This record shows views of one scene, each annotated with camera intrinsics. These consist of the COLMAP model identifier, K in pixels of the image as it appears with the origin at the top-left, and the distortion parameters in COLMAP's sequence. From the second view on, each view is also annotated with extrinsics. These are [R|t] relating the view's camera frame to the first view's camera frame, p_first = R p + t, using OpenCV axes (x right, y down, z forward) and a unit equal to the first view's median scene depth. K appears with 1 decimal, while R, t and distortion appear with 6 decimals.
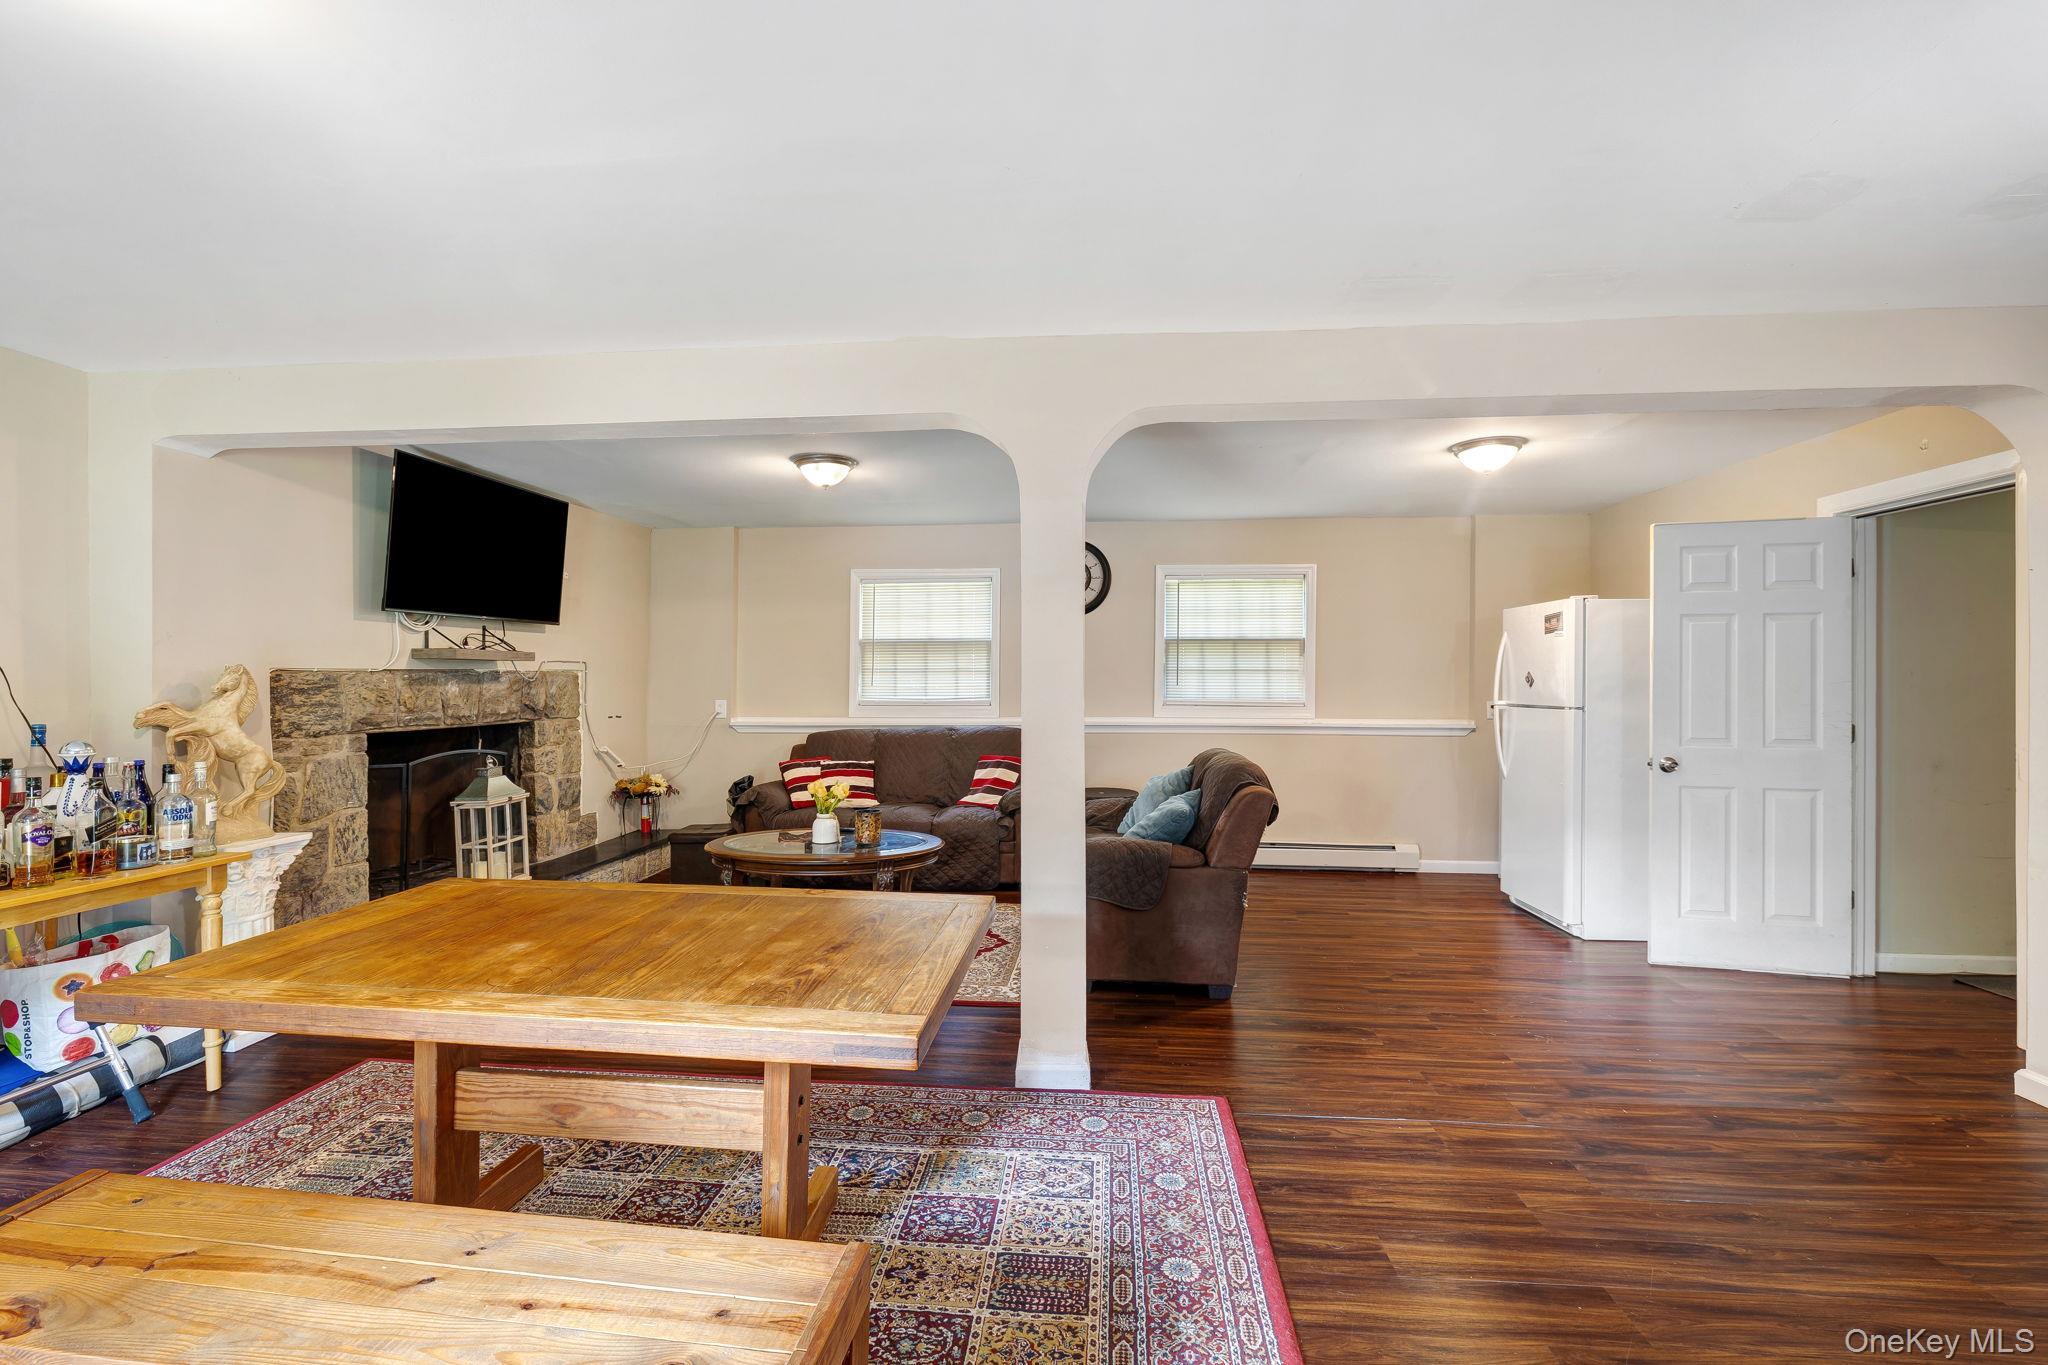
lens RADIAL K [[866.8, 0, 1024.7], [0, 866.8, 683.3], [0, 0, 1]] dist [-0.000737, 0.000281]
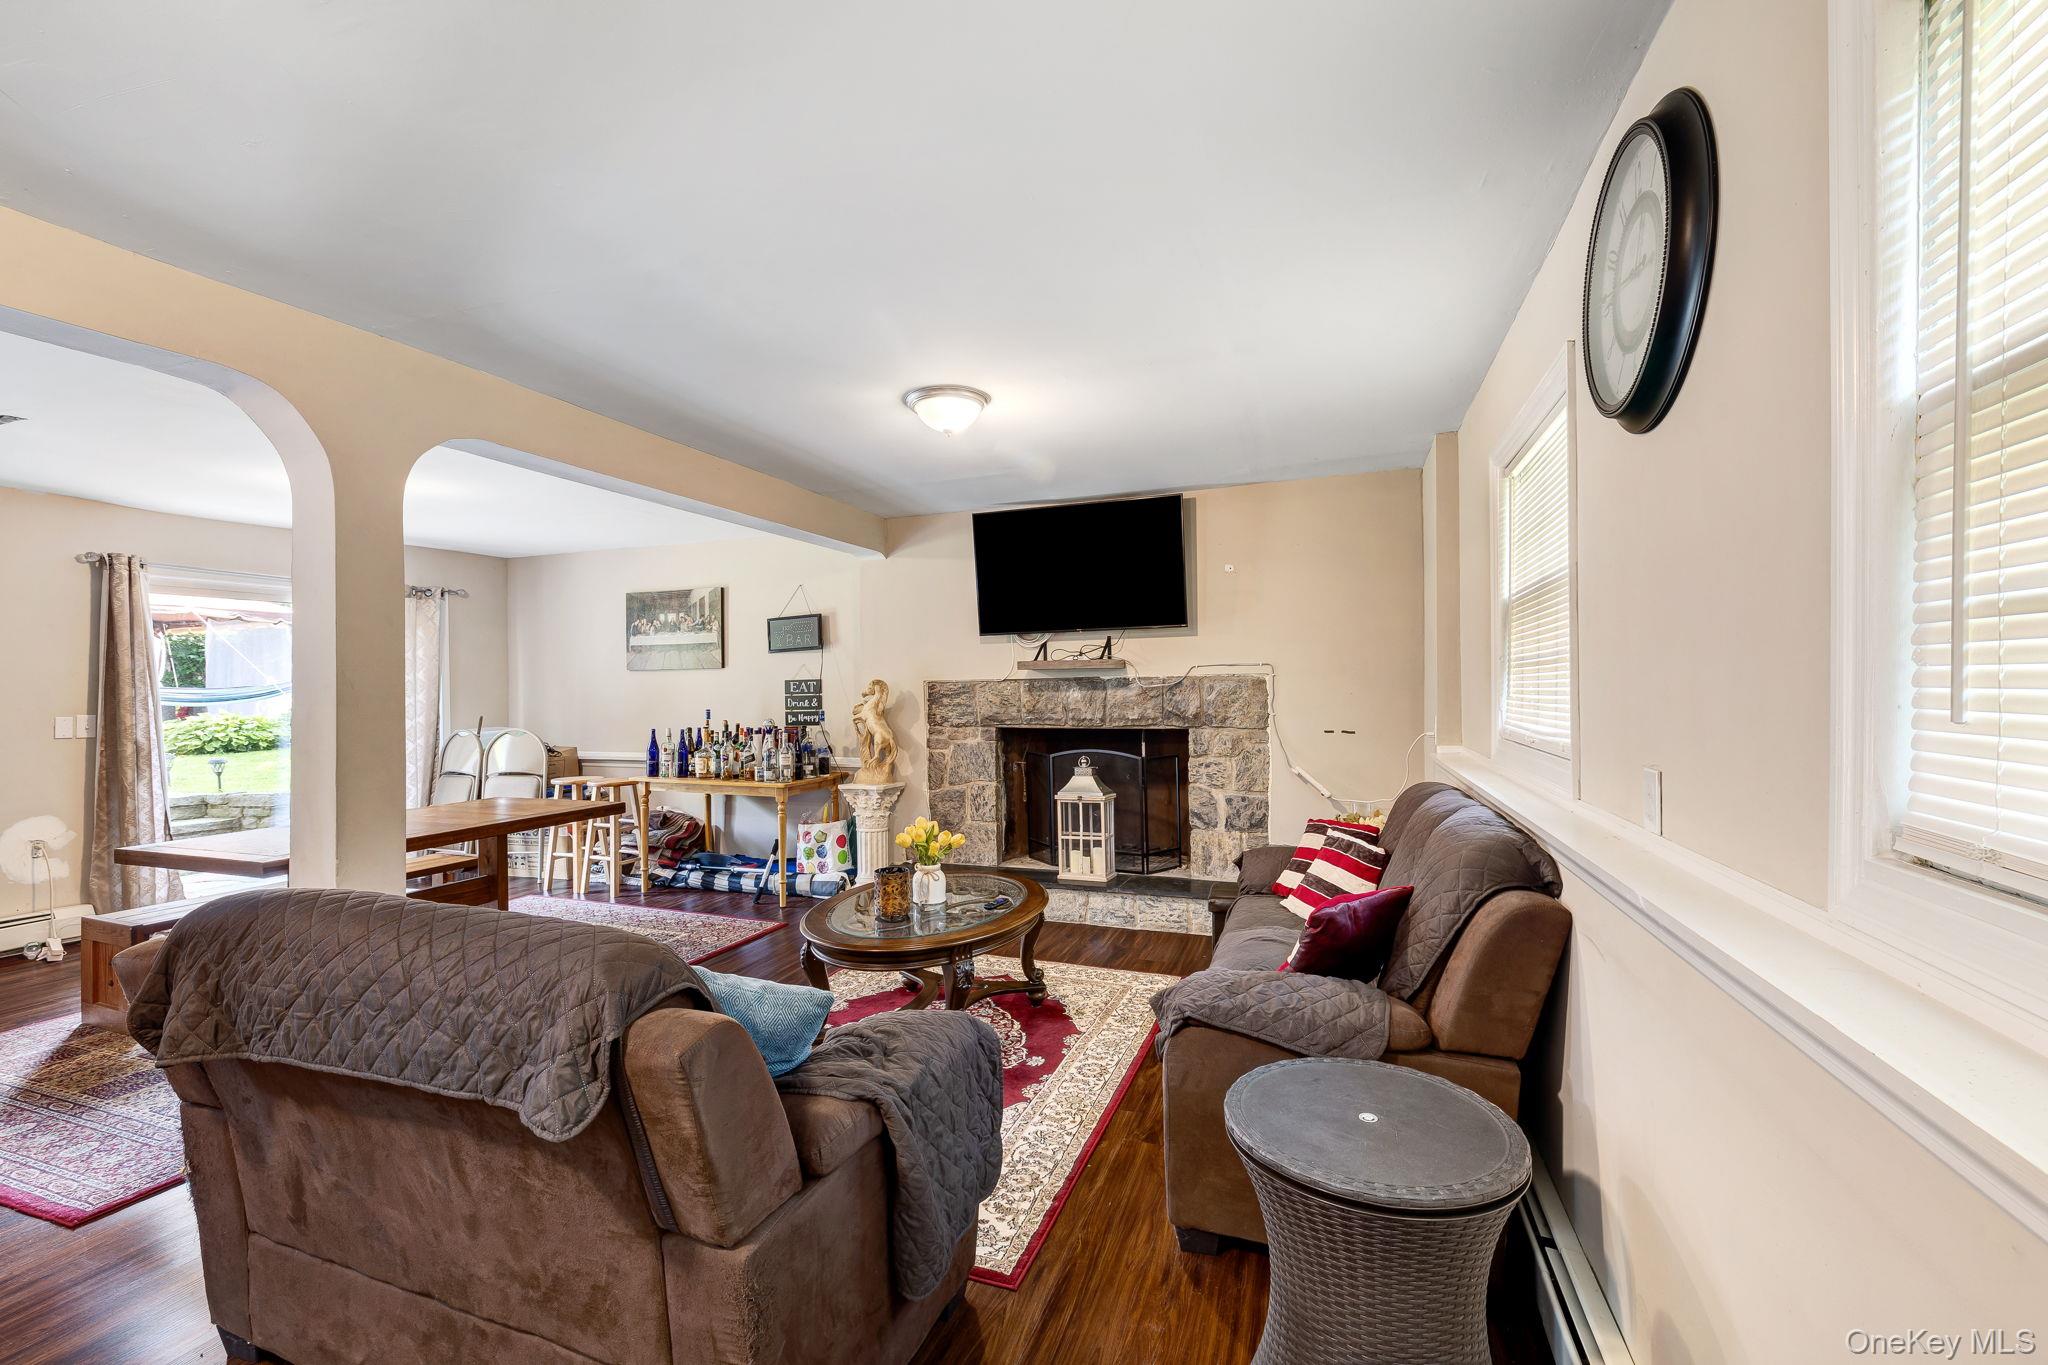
lens RADIAL K [[866.8, 0, 1017.6], [0, 866.8, 688.4], [0, 0, 1]] dist [-0.000737, 0.000281]
pose [[-0.250633, 0.005733, -0.968065, 0.477573], [0.006056, 0.999972, 0.004354, -0.007342], [0.968063, -0.004772, -0.250661, 1.241144]]
